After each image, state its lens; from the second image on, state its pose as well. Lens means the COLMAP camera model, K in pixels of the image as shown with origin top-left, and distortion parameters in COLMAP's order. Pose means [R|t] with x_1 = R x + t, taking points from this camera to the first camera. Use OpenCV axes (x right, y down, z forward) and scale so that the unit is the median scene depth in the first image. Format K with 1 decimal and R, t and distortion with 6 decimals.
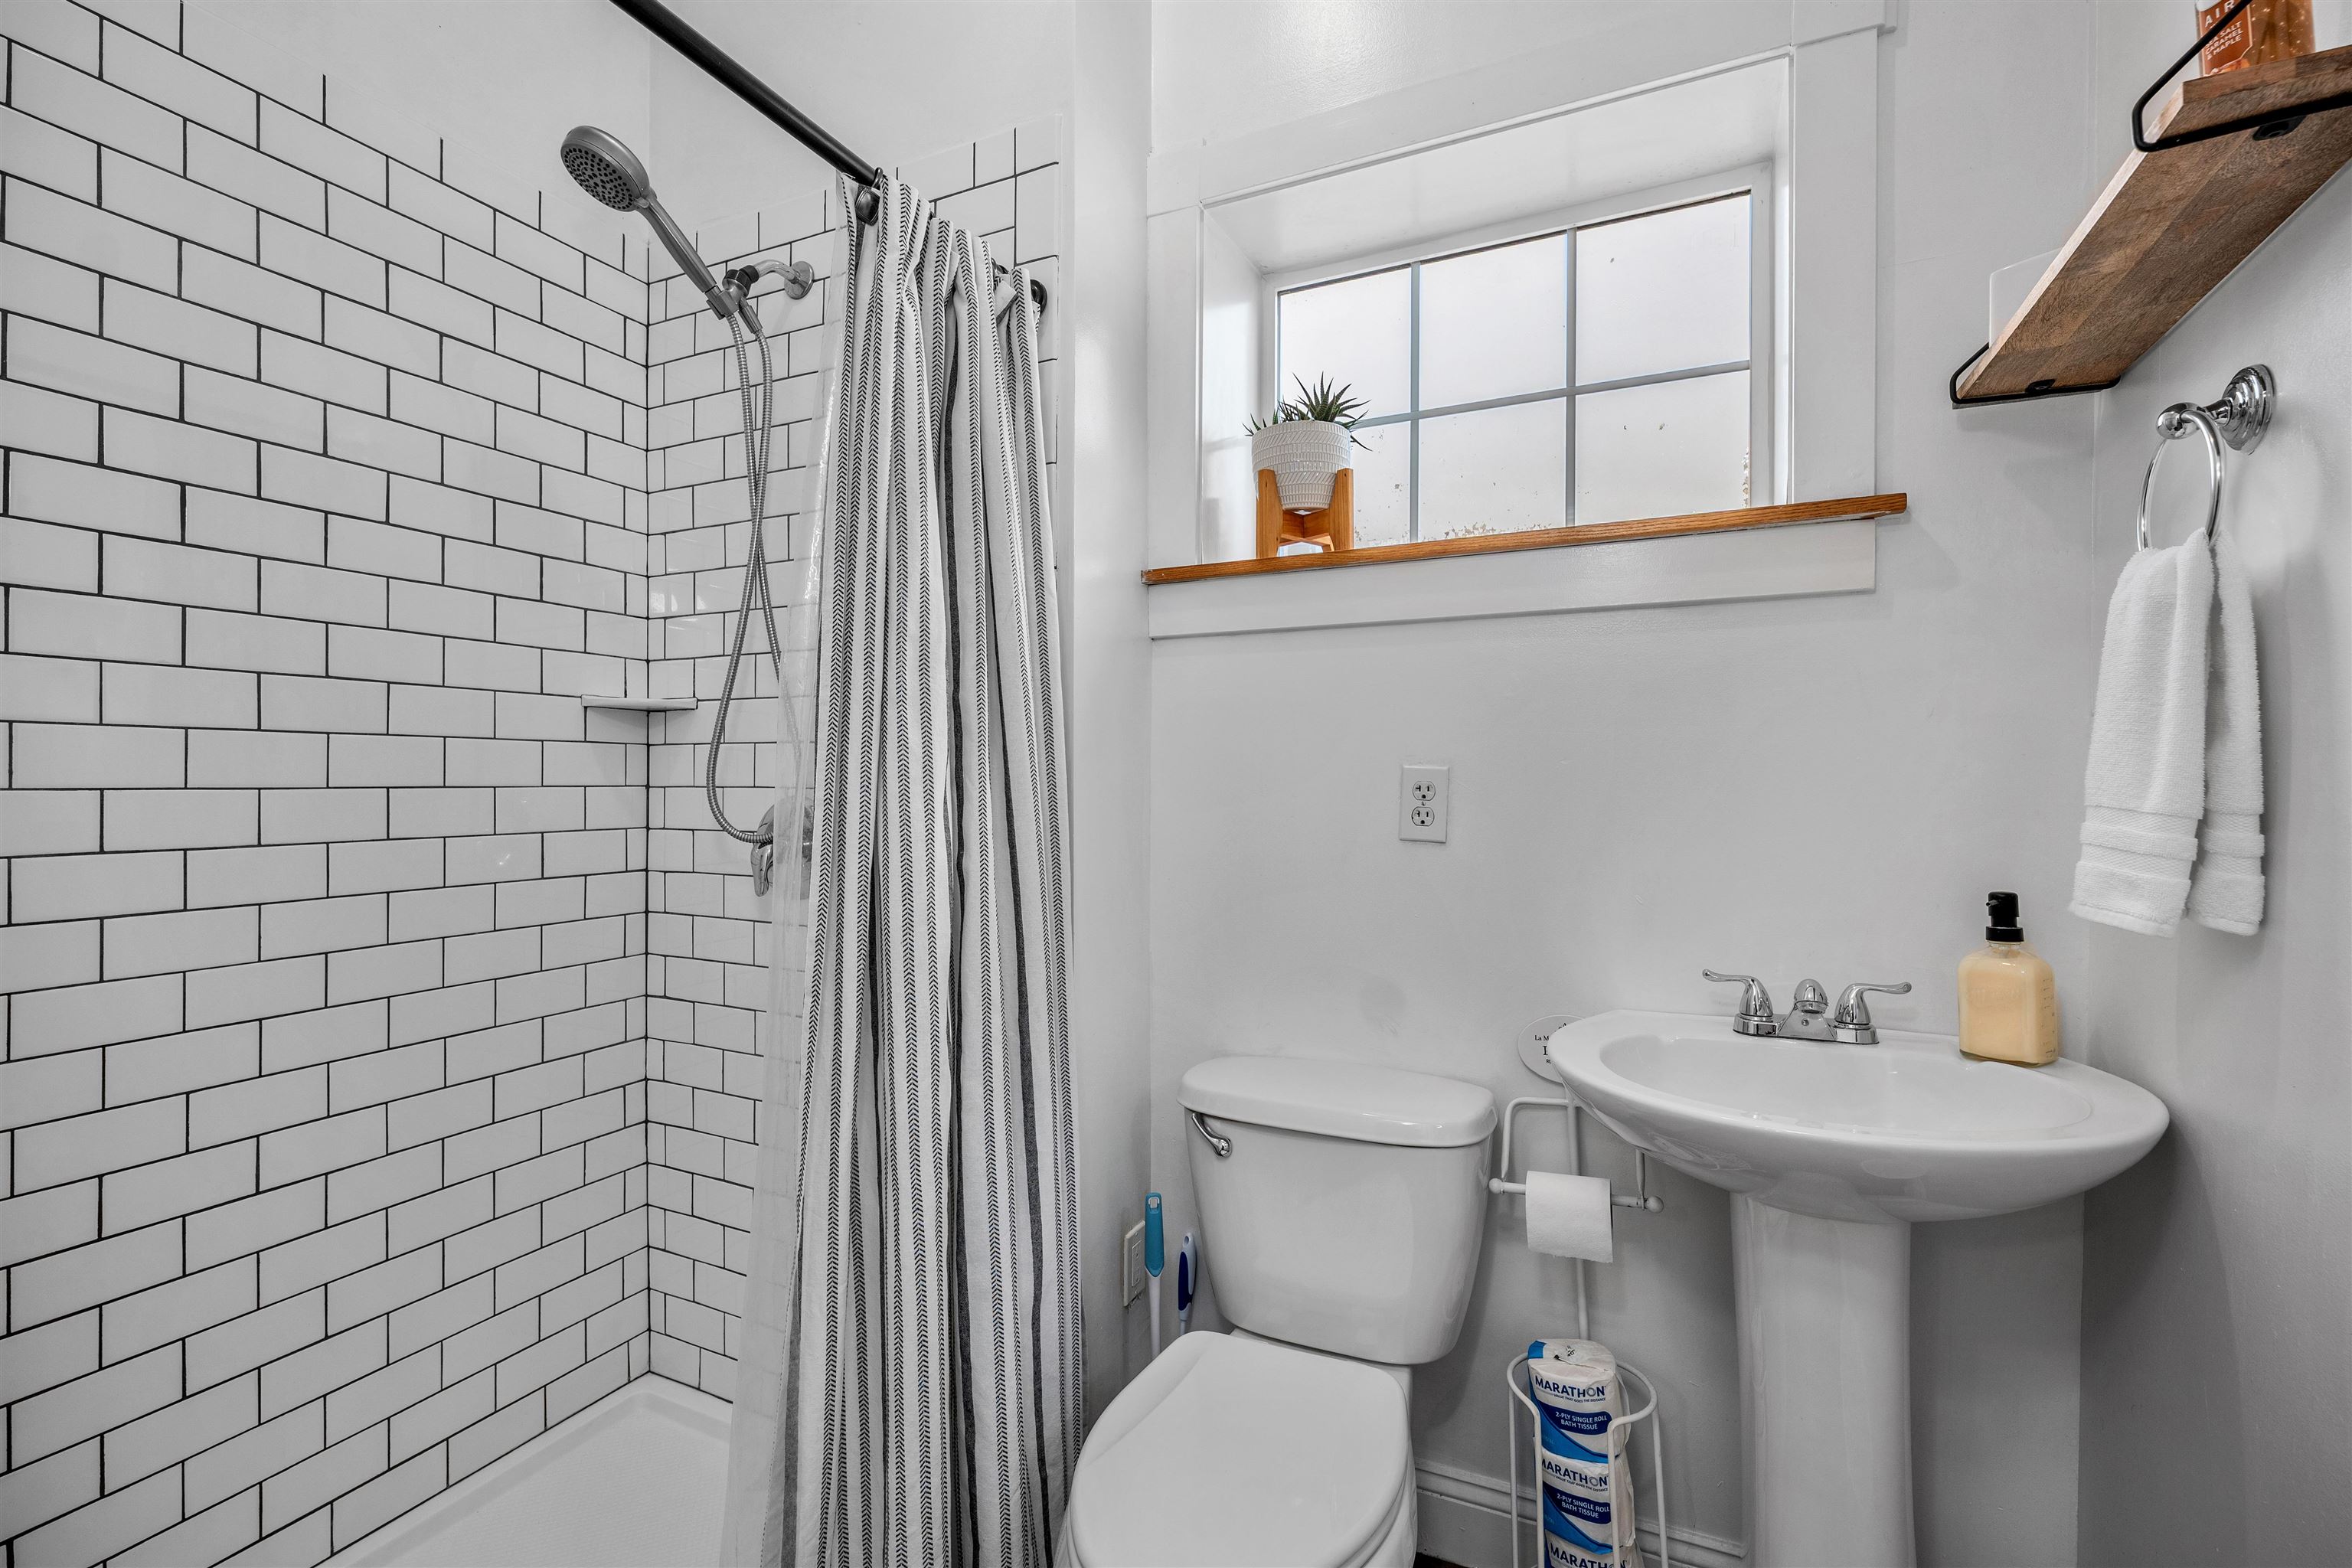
lens RADIAL K [[1027.3, 0, 1170.4], [0, 1027.3, 777.8], [0, 0, 1]] dist [0.000005, 0.000039]
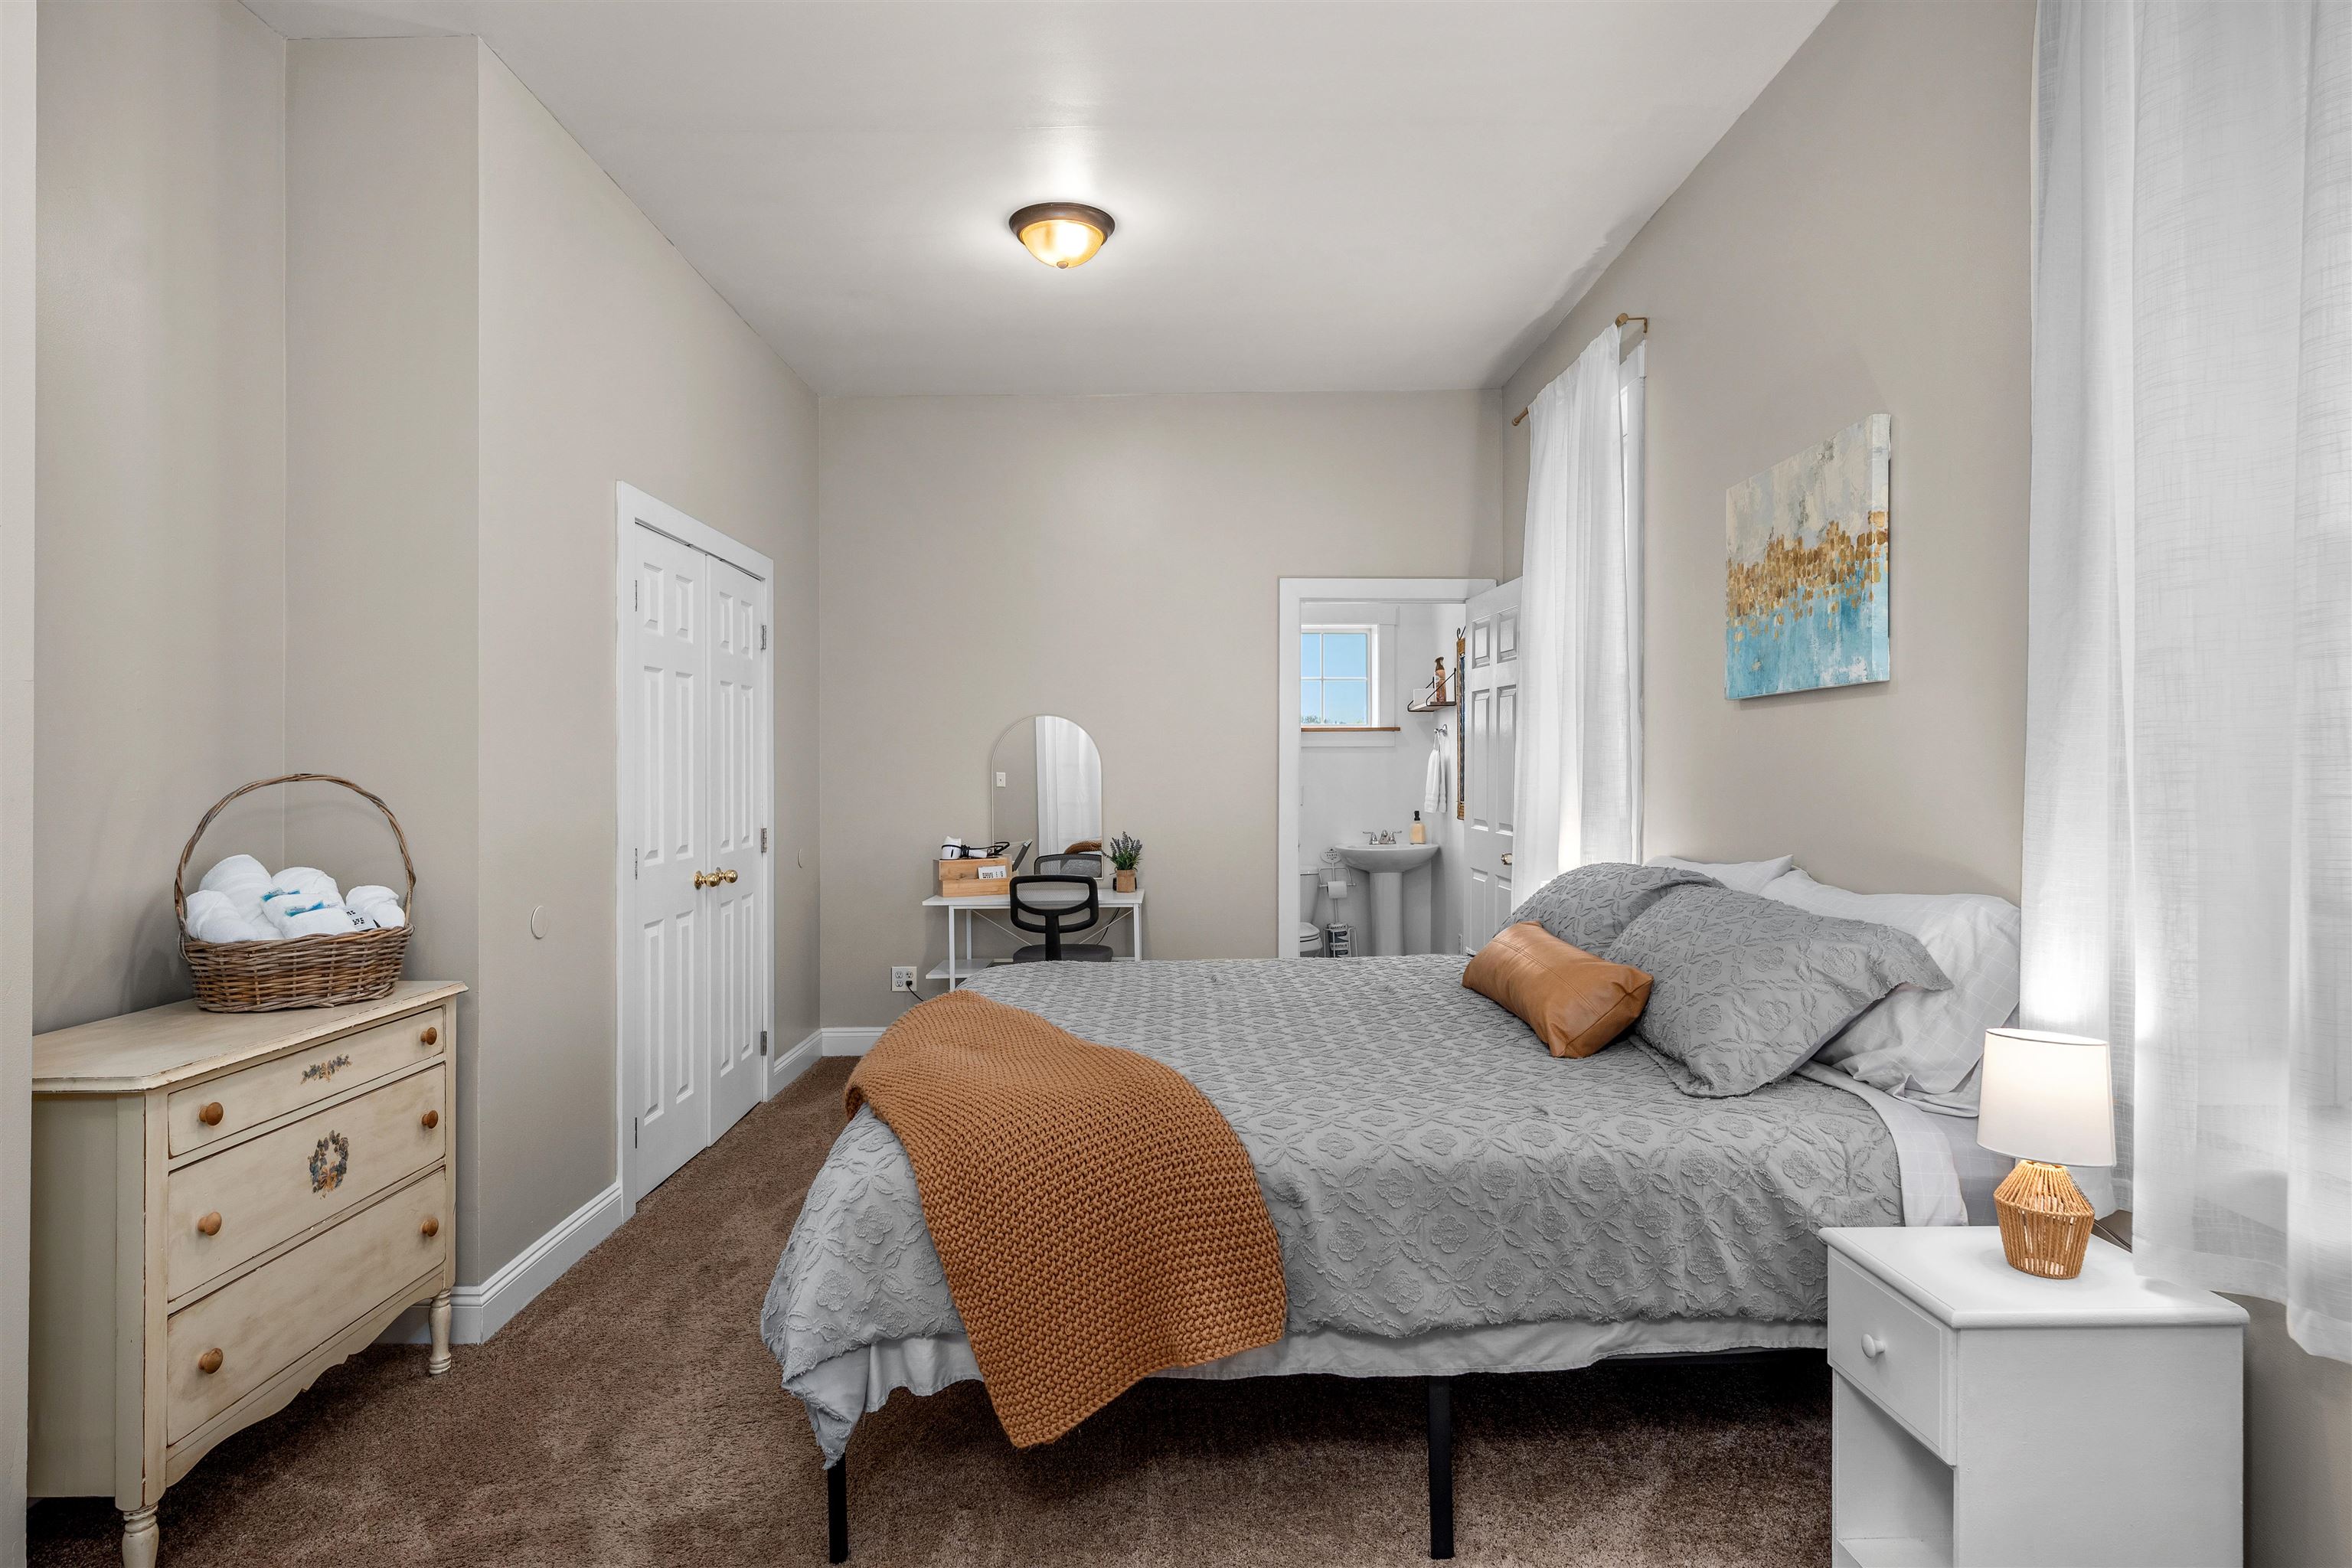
lens RADIAL K [[1244.9, 0, 1182.3], [0, 1244.9, 779.0], [0, 0, 1]] dist [0.005295, 0.000171]
pose [[0.893455, -0.006032, 0.449112, -2.911157], [0.006472, 0.999979, 0.000554, -0.052556], [-0.449106, 0.002411, 0.893475, -3.877920]]
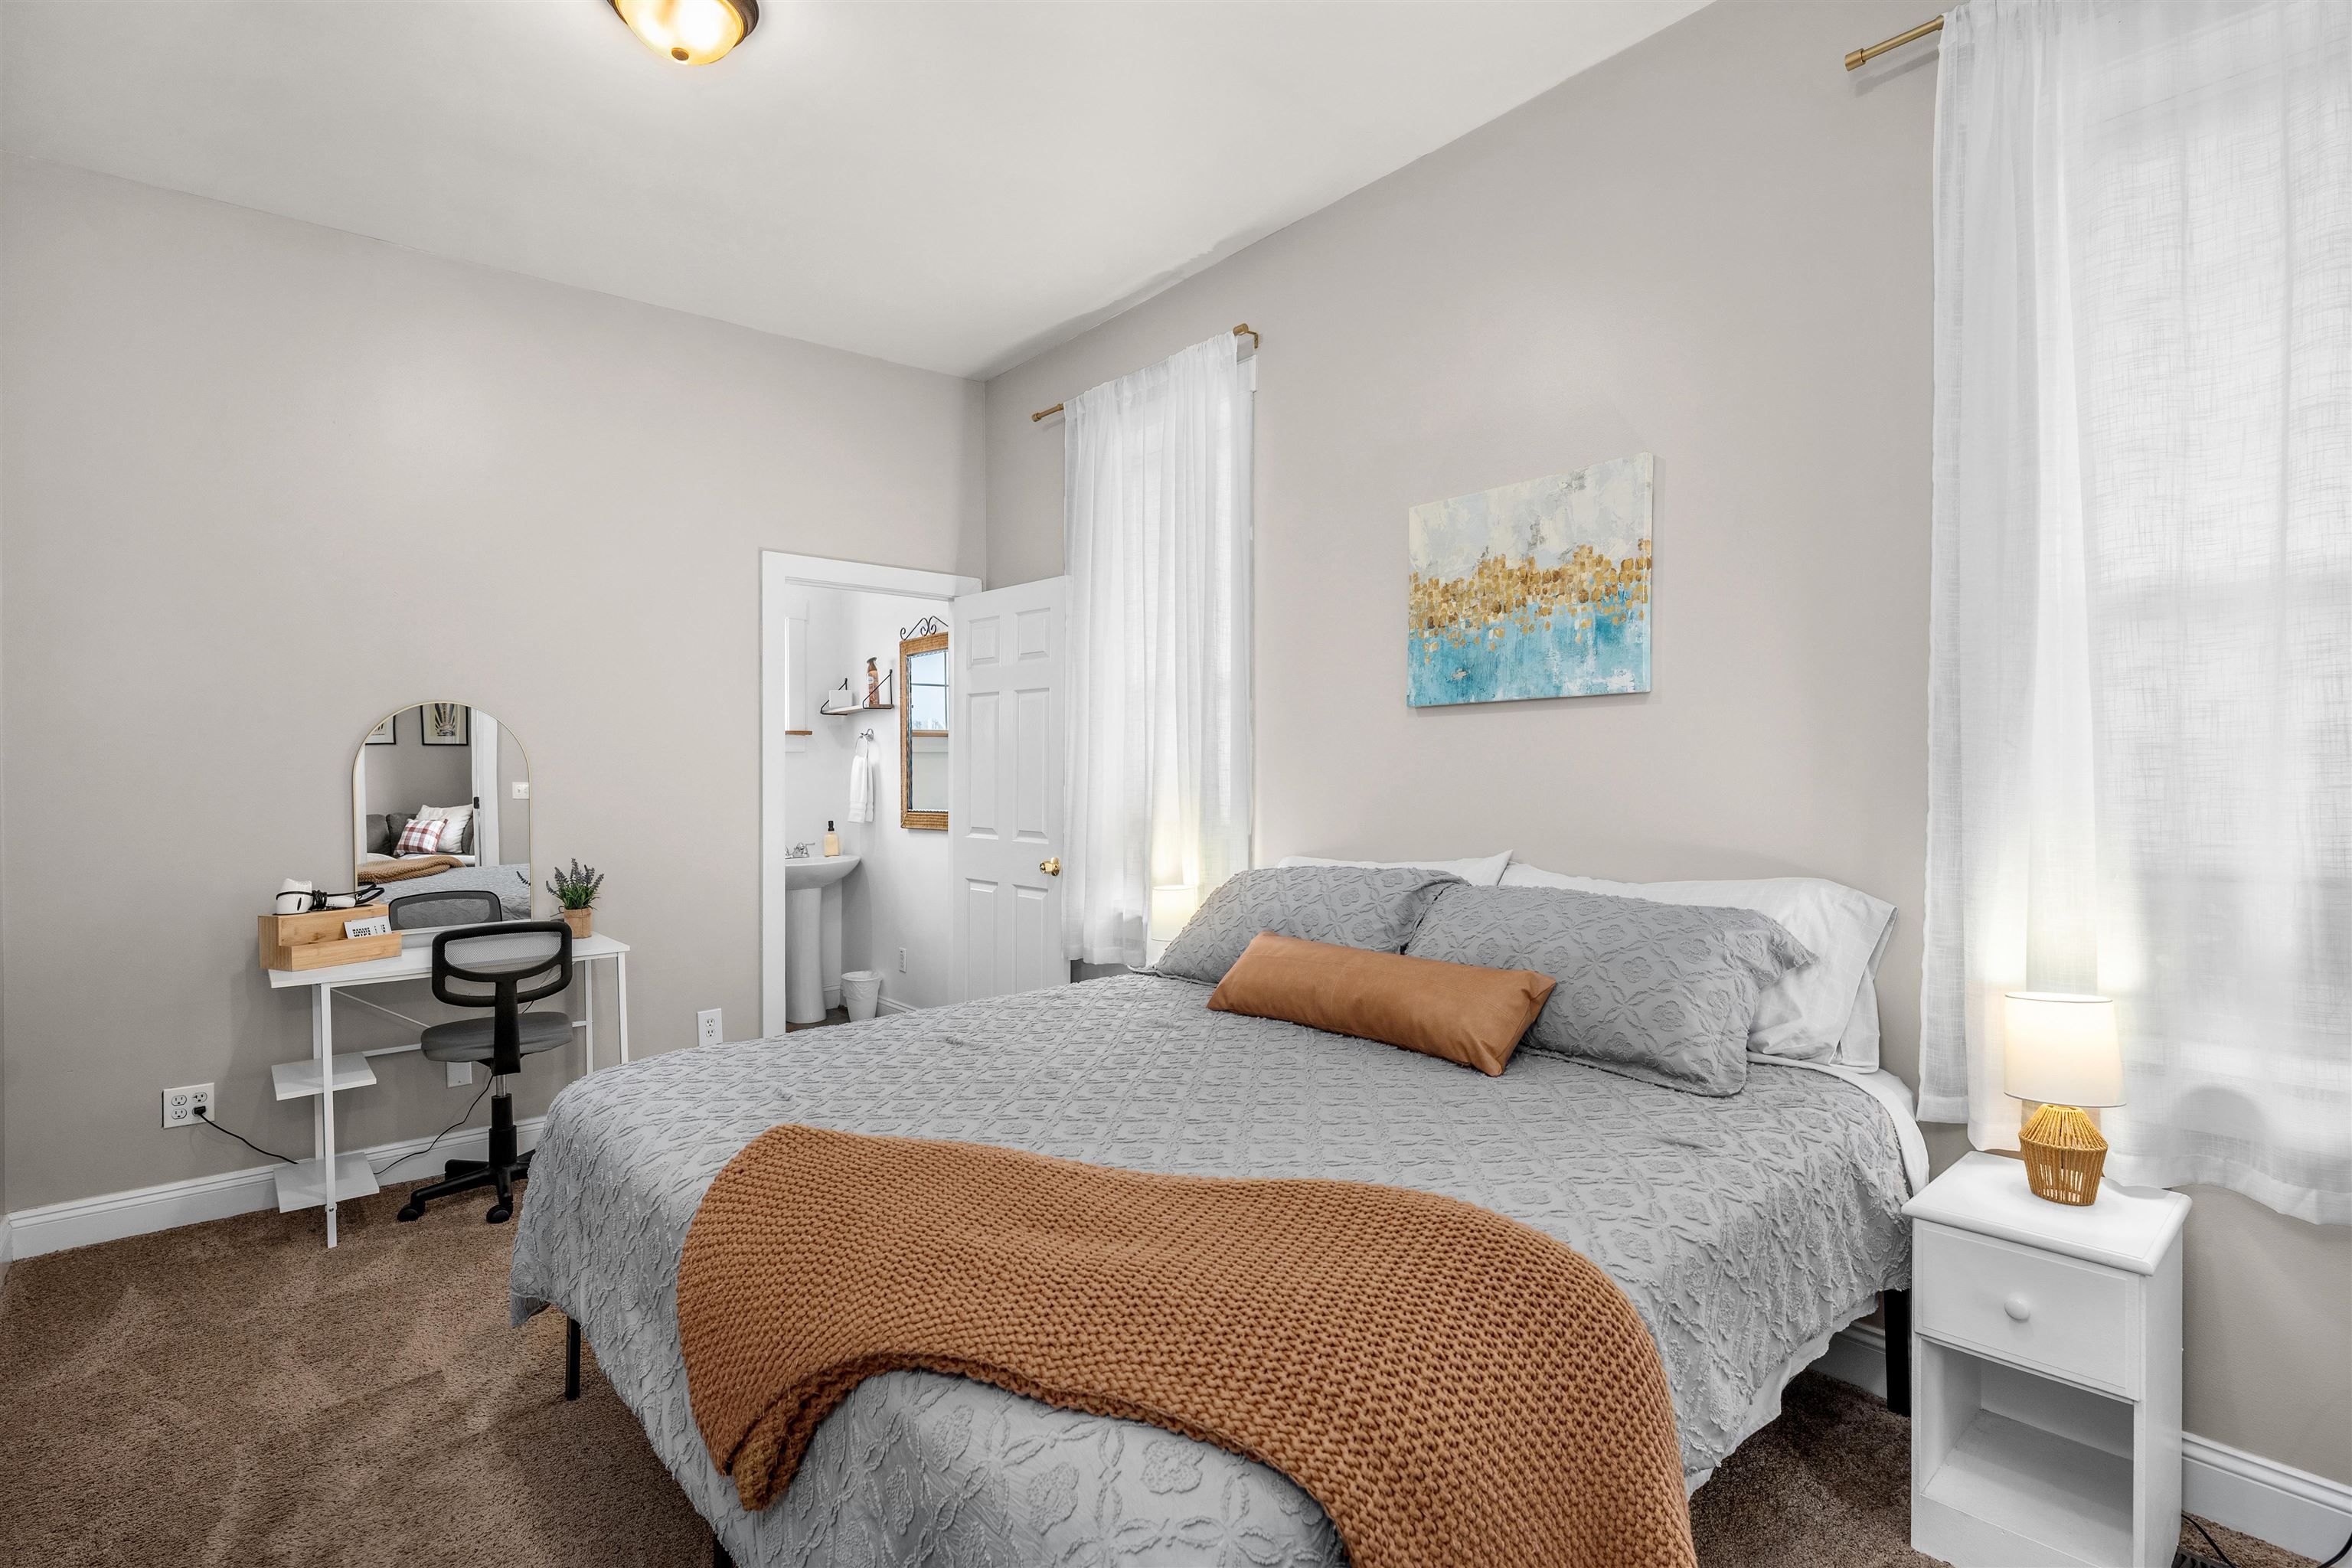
lens RADIAL K [[1141.3, 0, 1176.4], [0, 1141.3, 789.1], [0, 0, 1]] dist [0.001564, 0.000075]
pose [[0.411735, -0.015029, 0.911180, -3.260005], [0.014628, 0.999844, 0.009881, -0.059295], [-0.911186, 0.009261, 0.411891, -2.563442]]
